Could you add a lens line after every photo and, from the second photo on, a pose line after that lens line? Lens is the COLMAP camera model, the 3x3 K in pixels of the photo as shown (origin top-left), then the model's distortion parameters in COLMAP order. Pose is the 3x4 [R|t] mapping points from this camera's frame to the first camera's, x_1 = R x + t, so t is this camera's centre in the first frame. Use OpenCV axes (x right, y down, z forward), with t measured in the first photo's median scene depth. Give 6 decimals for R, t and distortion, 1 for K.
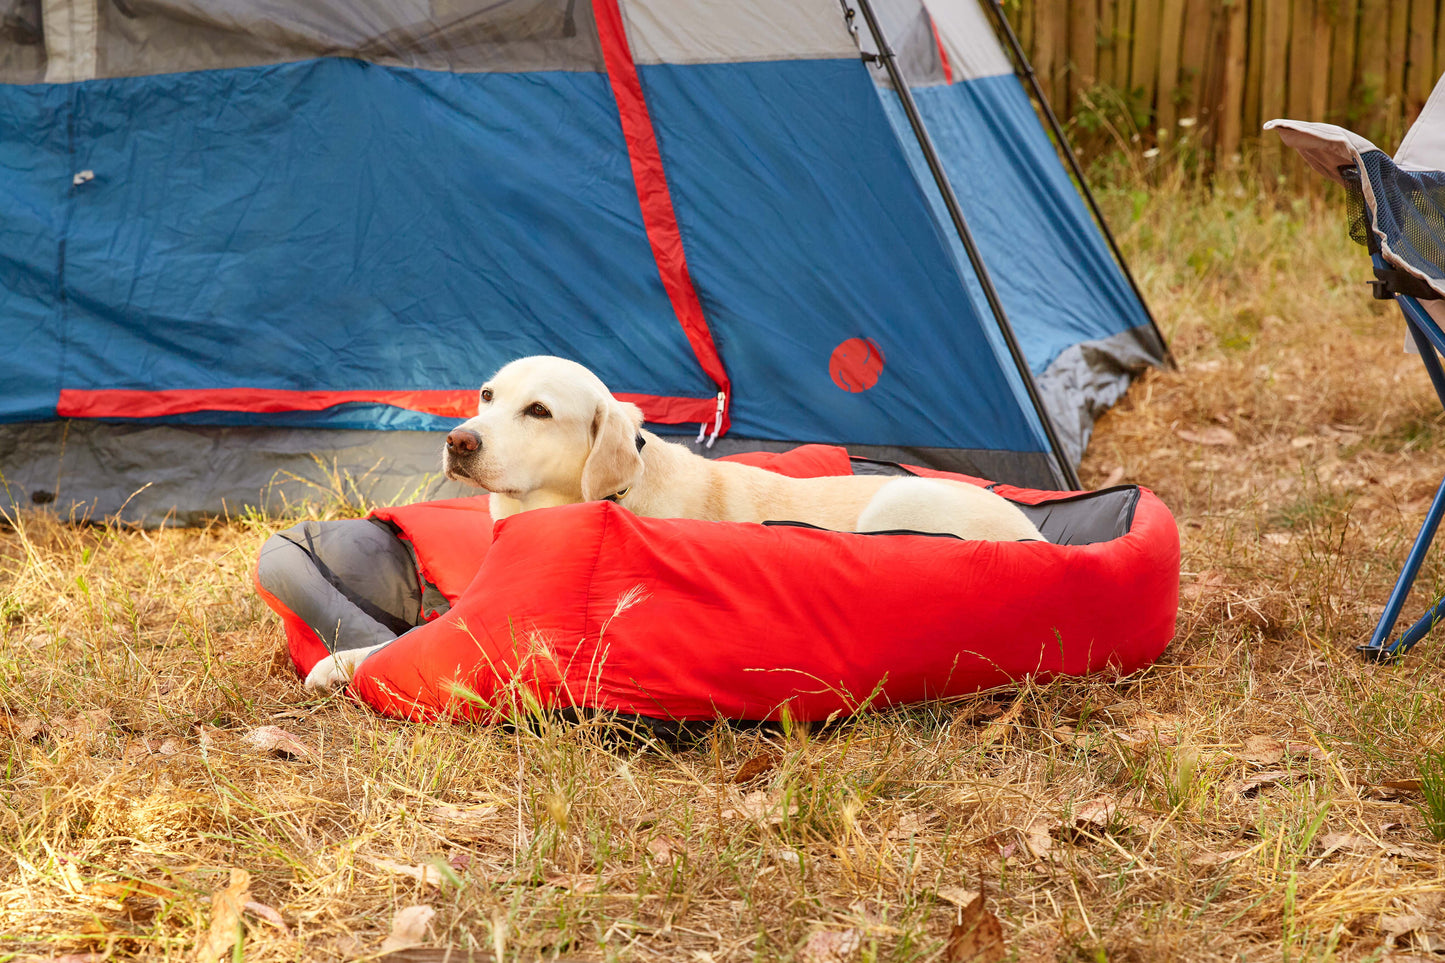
lens RADIAL K [[2131.4, 0, 722.5], [0, 2131.4, 481.5], [0, 0, 1]] dist [-0.092268, 0.126819]
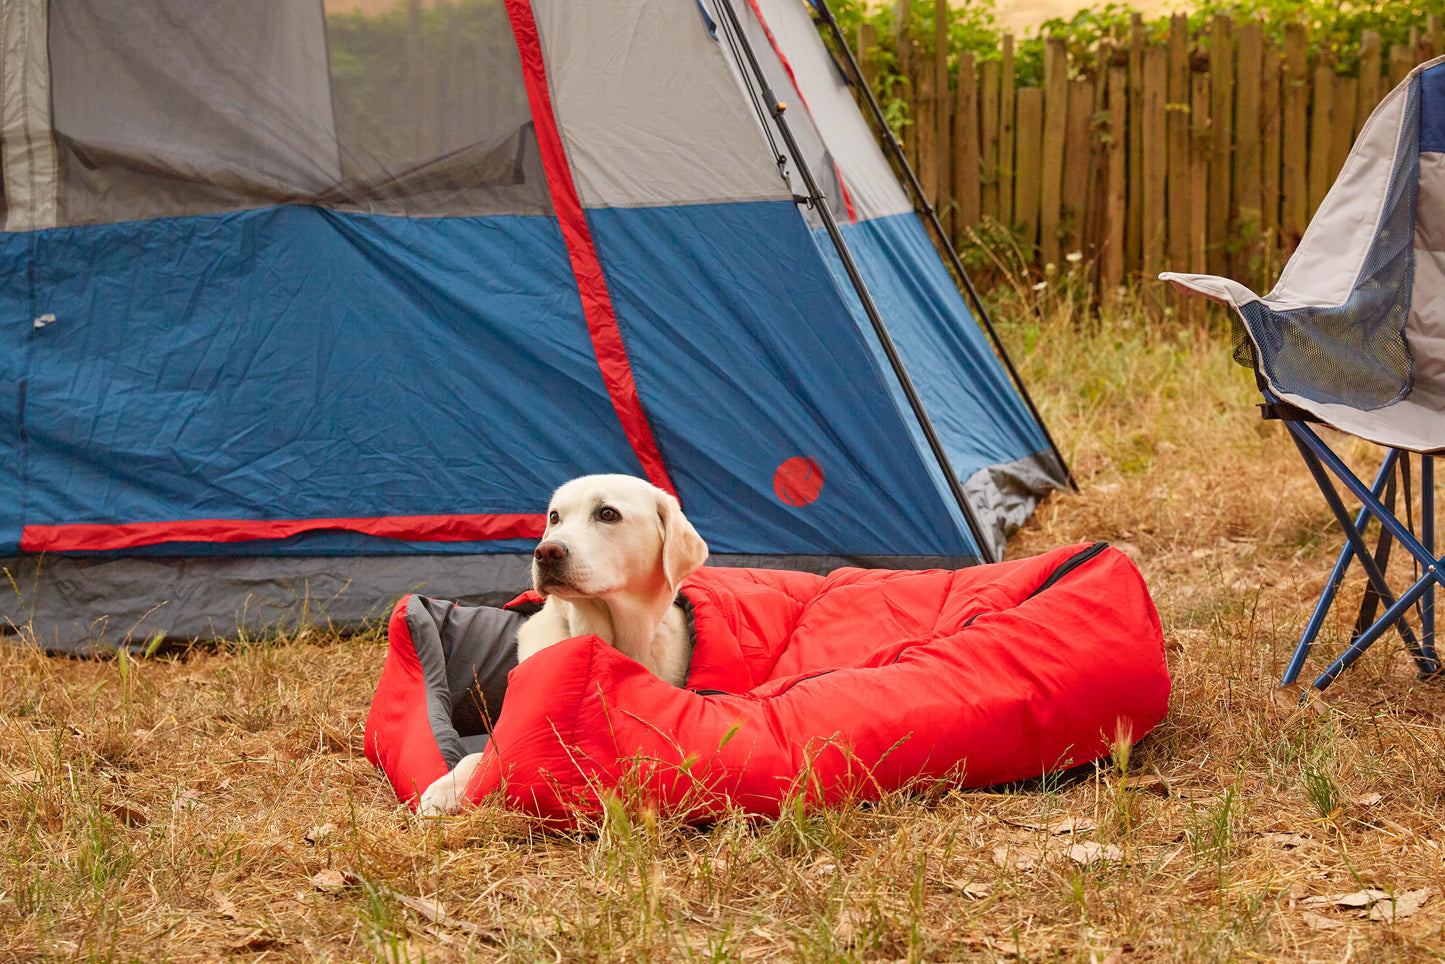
lens RADIAL K [[2559.0, 0, 722.5], [0, 2559.0, 482.0], [0, 0, 1]] dist [-0.133875, -0.040754]
pose [[0.995469, -0.020440, 0.092862, -0.081443], [0.028188, 0.996159, -0.082906, 0.044260], [-0.090811, 0.085147, 0.992221, -0.241826]]
